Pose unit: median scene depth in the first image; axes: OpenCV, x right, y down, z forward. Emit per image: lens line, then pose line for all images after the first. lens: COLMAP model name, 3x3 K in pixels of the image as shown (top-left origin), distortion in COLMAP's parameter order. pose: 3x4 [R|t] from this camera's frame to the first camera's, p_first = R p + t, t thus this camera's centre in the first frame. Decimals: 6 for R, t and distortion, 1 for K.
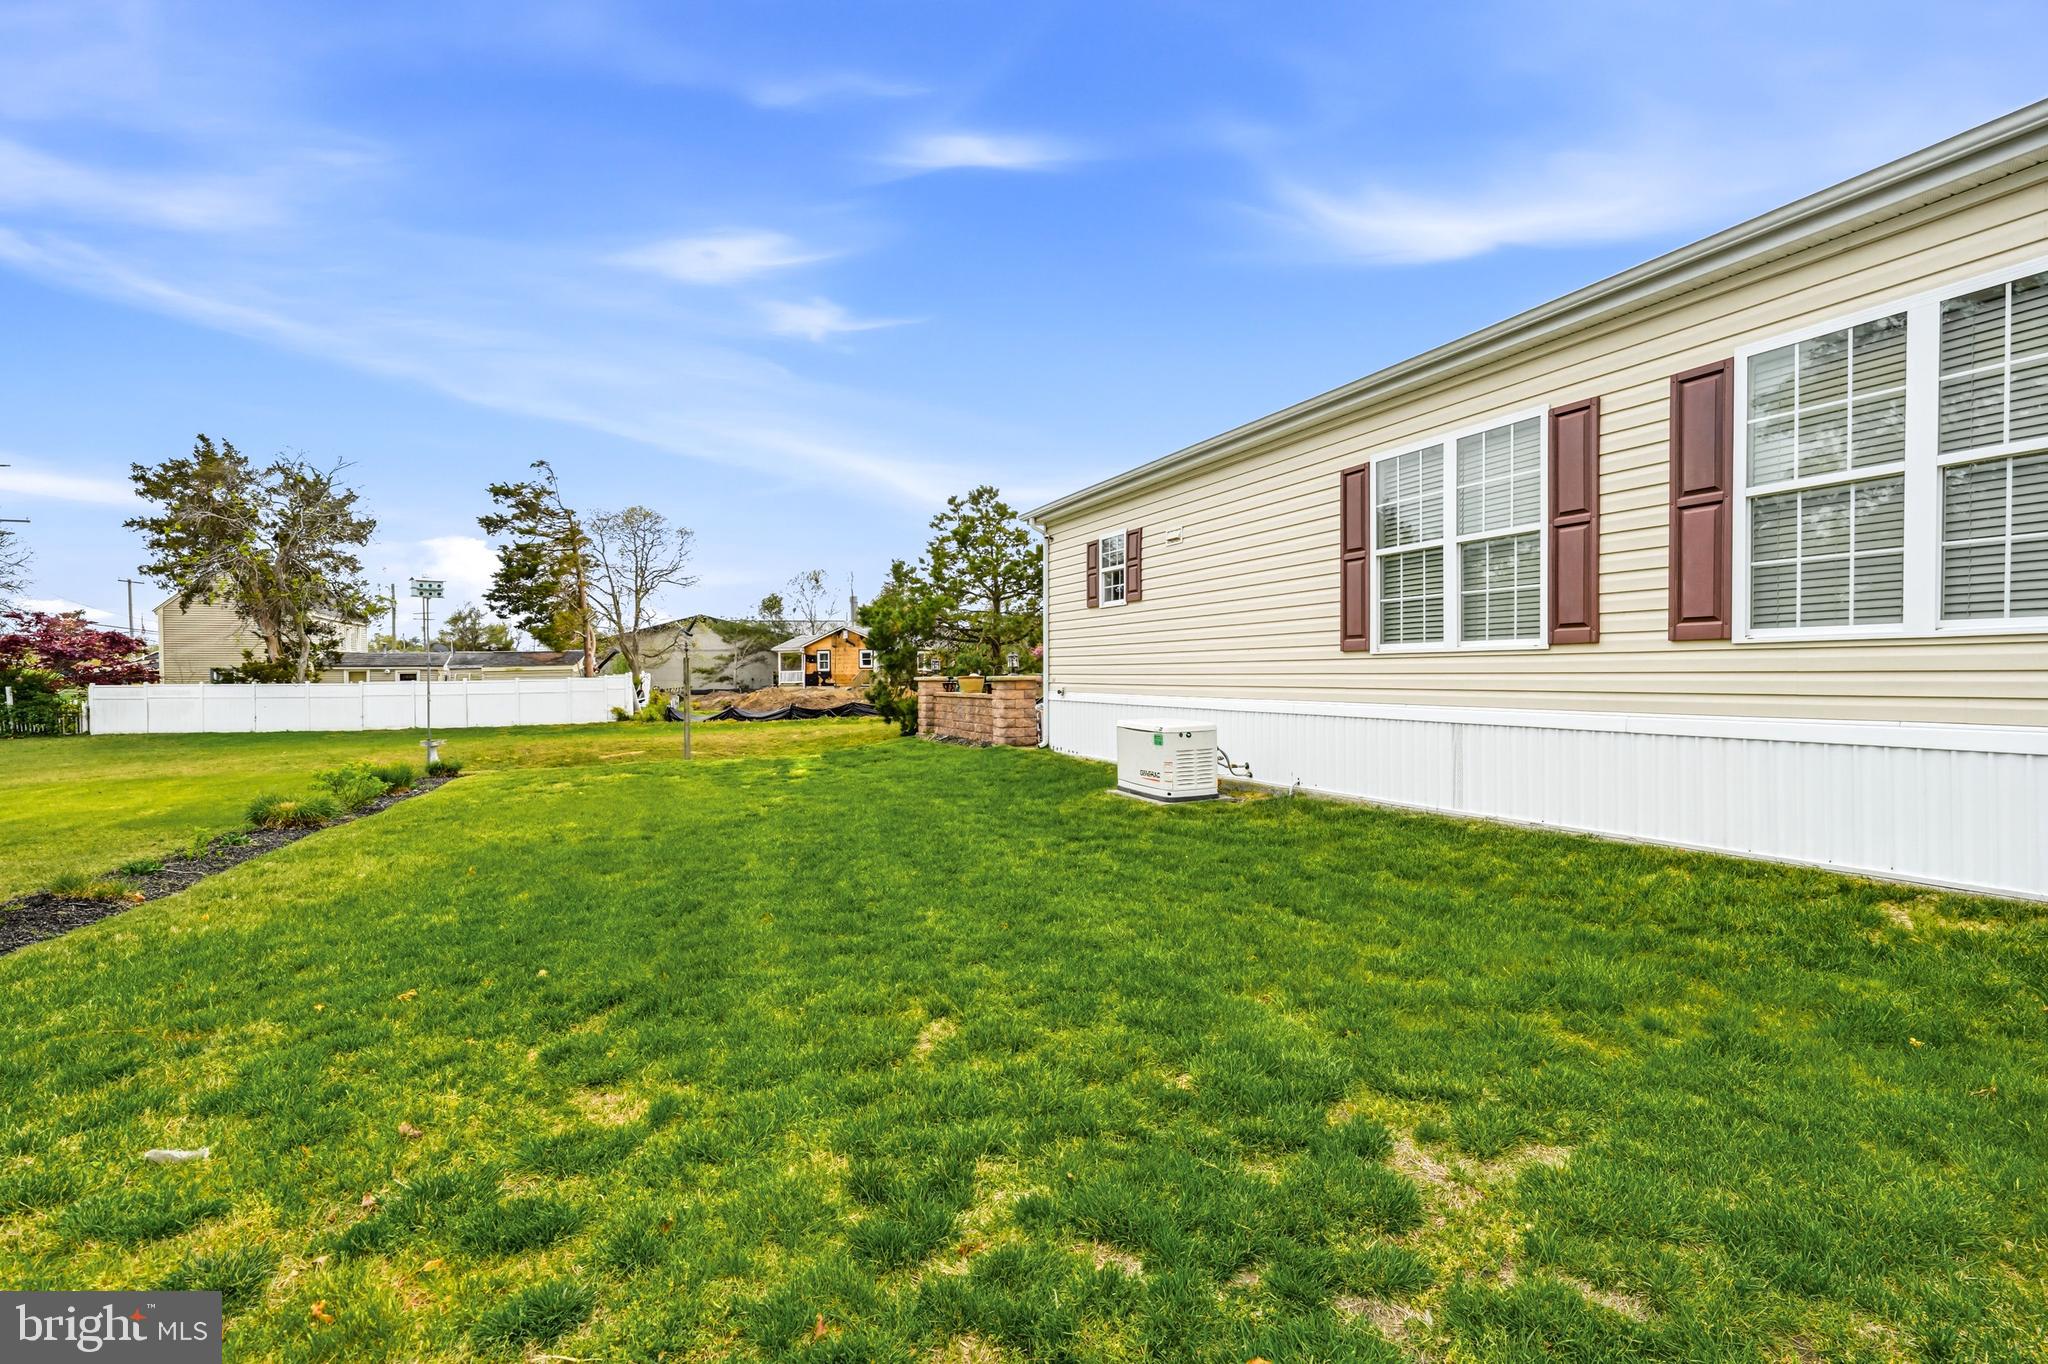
lens RADIAL K [[897.4, 0, 1024.0], [0, 897.4, 682.0], [0, 0, 1]] dist [0.000538, 0.000261]
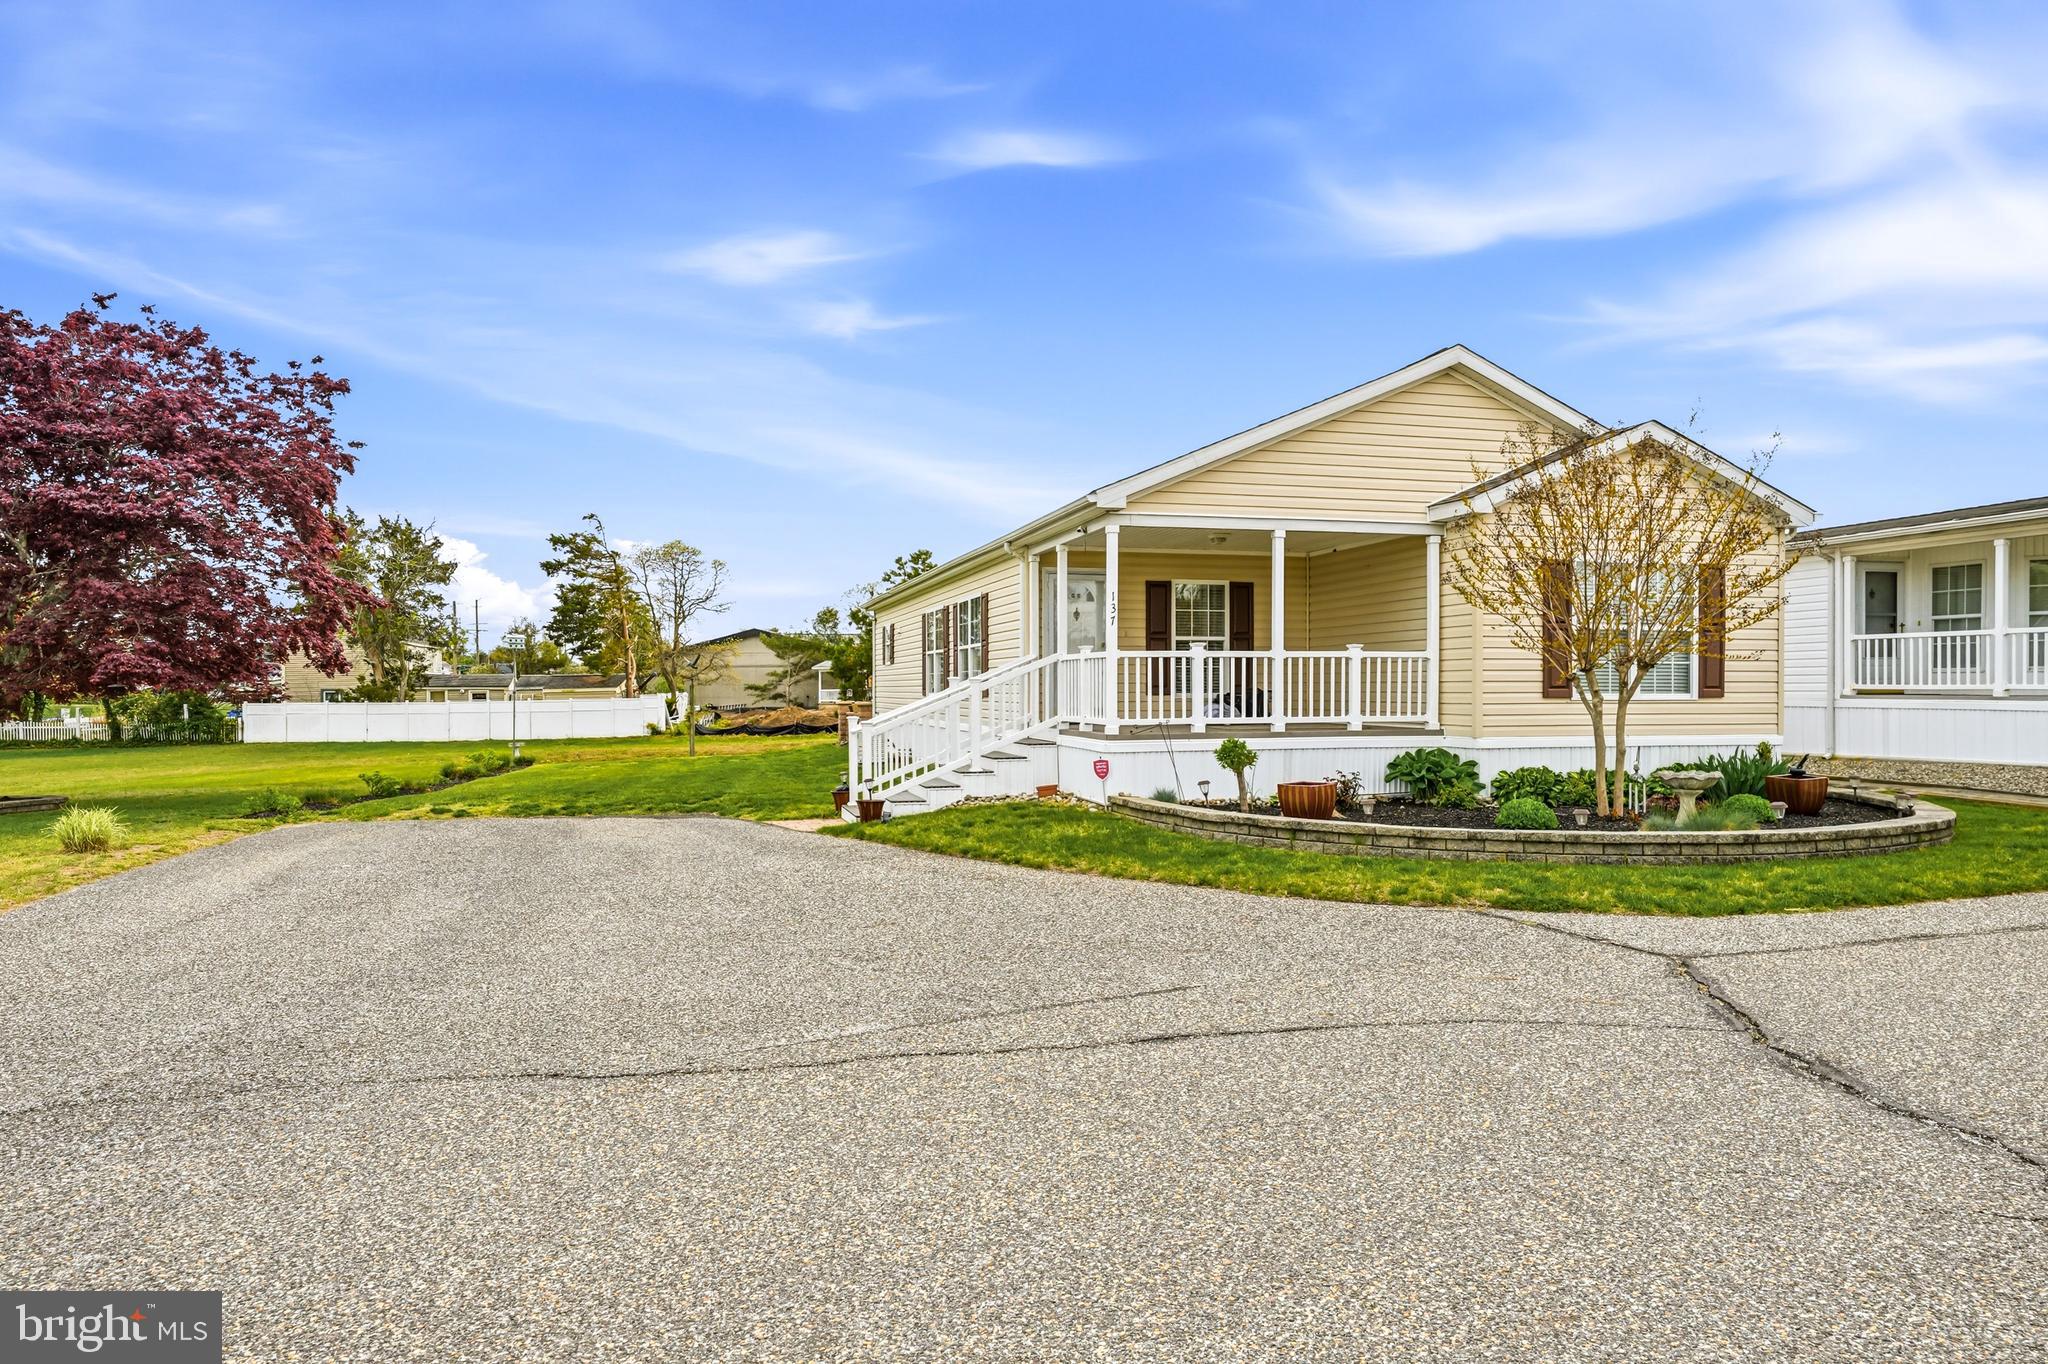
lens RADIAL K [[1080.9, 0, 1024.0], [0, 1080.9, 682.0], [0, 0, 1]] dist [0.025543, -0.000086]
pose [[0.992892, 0.001734, -0.119006, 0.187523], [-0.003588, 0.999876, -0.015362, -0.005661], [0.118964, 0.015680, 0.992775, -0.329796]]
